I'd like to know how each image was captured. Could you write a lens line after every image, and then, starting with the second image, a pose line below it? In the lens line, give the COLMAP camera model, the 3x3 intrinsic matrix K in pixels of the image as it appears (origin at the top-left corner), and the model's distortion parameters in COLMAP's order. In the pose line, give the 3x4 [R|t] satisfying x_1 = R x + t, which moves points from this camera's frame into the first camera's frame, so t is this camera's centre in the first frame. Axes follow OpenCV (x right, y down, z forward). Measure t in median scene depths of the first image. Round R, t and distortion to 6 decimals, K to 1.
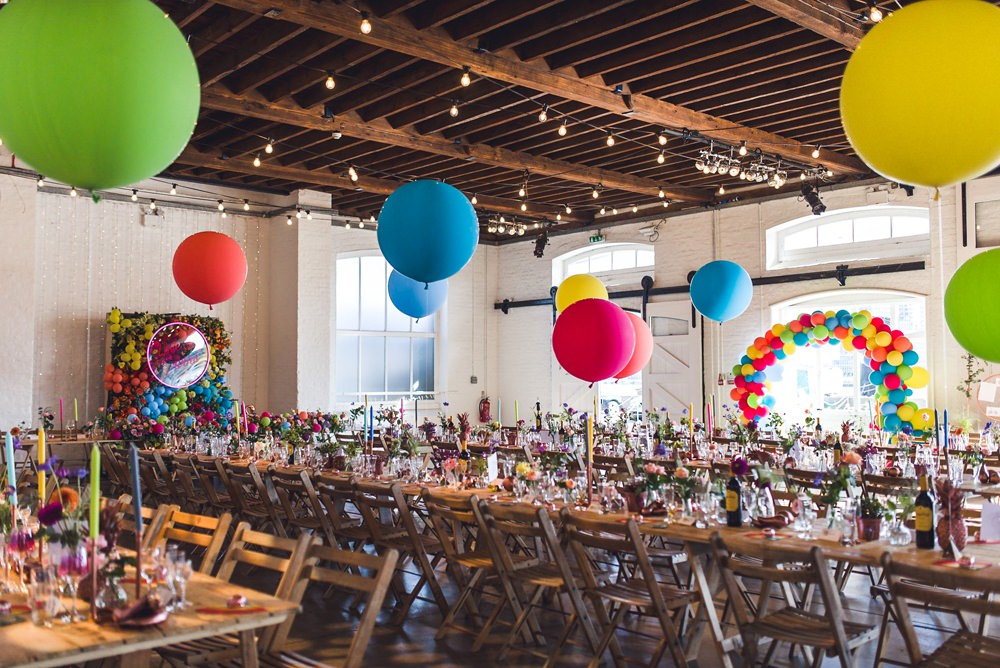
lens RADIAL K [[987.0, 0, 459.2], [0, 987.0, 333.5], [0, 0, 1]] dist [-0.006111, -0.001240]
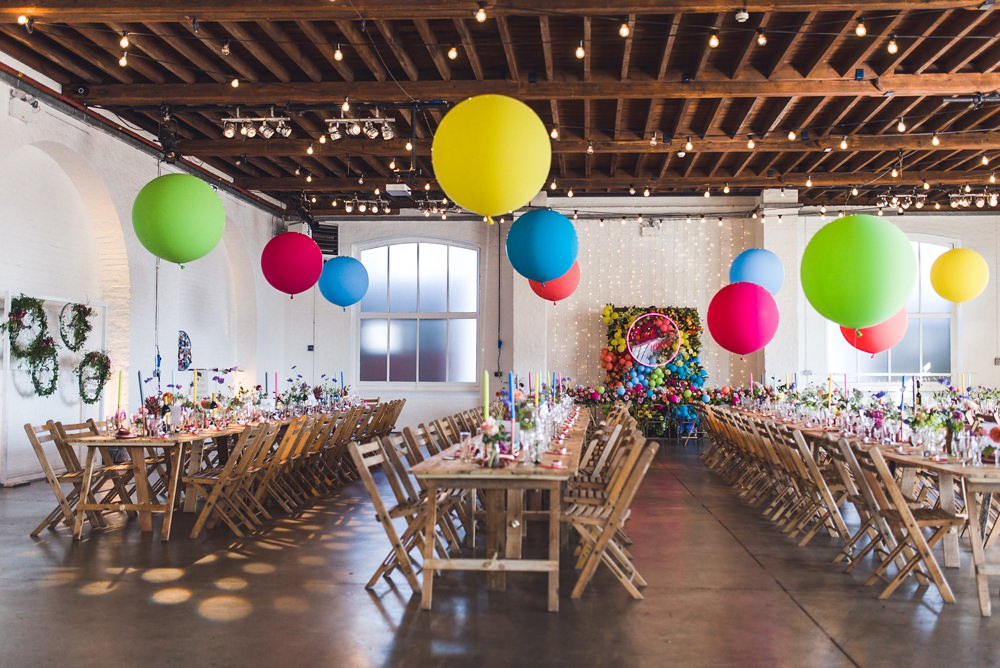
lens RADIAL K [[987.0, 0, 459.2], [0, 987.0, 333.5], [0, 0, 1]] dist [-0.006111, -0.001240]
pose [[0.686175, -0.023842, -0.727046, 0.437996], [0.029678, 0.999548, -0.004768, 0.012426], [0.726831, -0.018305, 0.686572, -0.021063]]
